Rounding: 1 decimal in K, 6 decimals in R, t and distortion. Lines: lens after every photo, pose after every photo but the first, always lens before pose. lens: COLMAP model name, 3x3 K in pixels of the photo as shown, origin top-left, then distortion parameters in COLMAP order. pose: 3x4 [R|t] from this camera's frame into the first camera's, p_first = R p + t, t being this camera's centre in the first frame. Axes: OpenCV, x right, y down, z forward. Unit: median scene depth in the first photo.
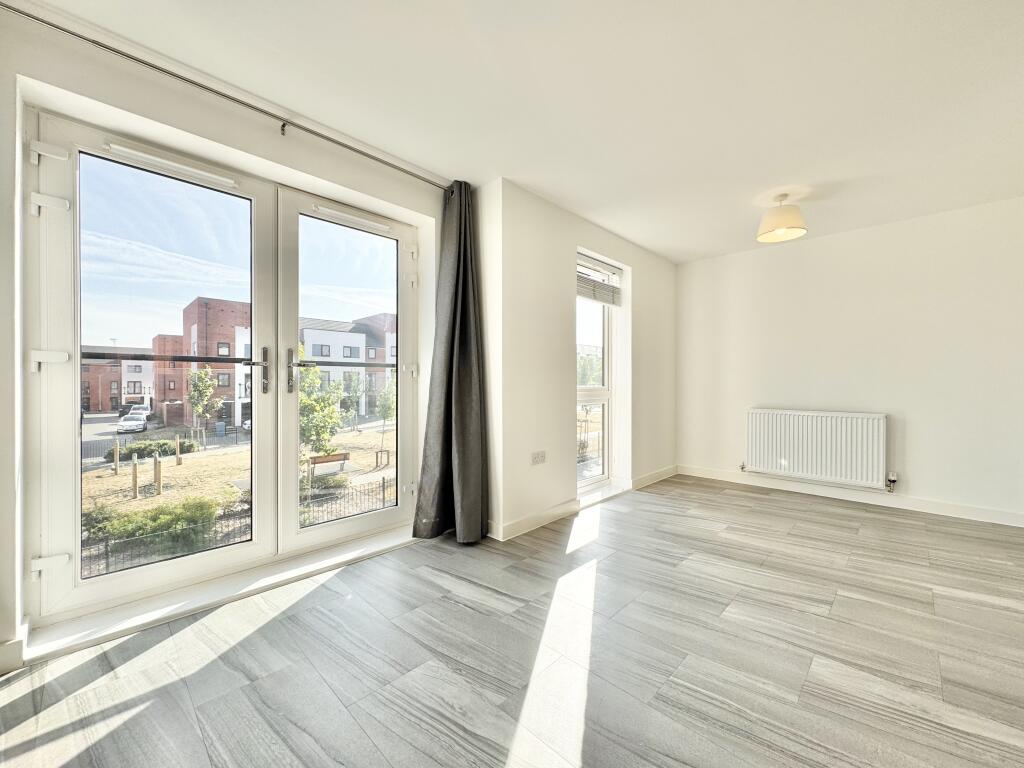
lens RADIAL K [[409.3, 0, 512.0], [0, 409.3, 384.0], [0, 0, 1]] dist [0.002244, 0.000380]
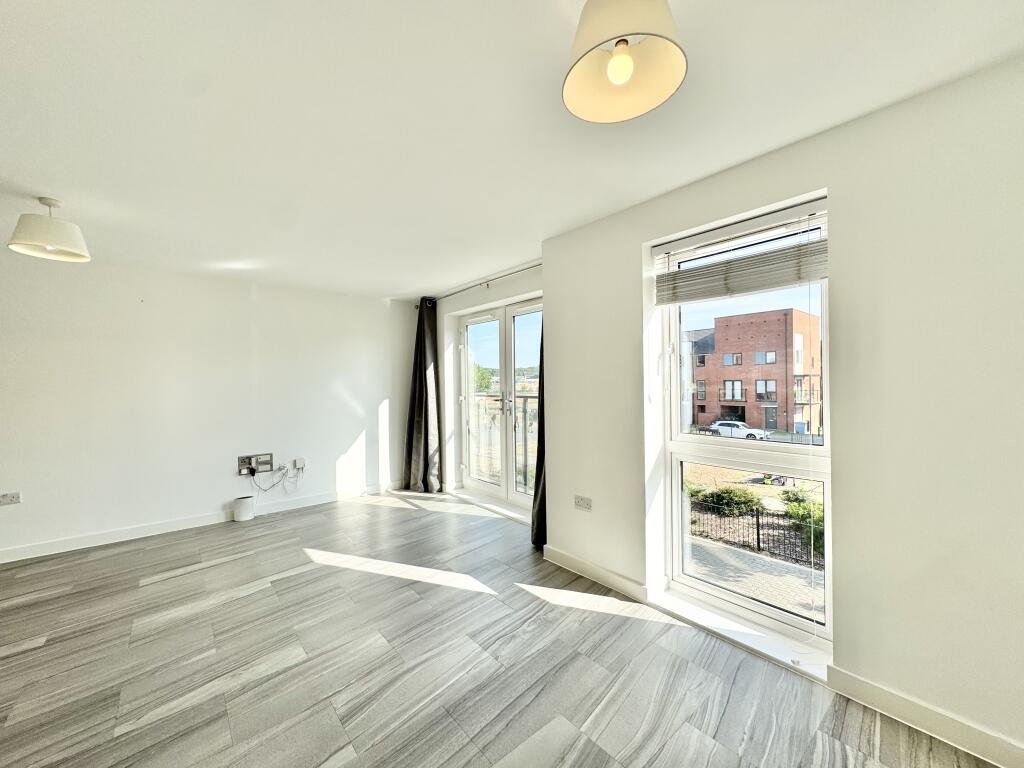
lens RADIAL K [[409.3, 0, 512.0], [0, 409.3, 384.0], [0, 0, 1]] dist [0.002244, 0.000380]
pose [[-0.099571, 0.006167, -0.995011, 1.577383], [0.009962, 0.999937, 0.005200, -0.159155], [0.994981, -0.009394, -0.099626, 1.436429]]
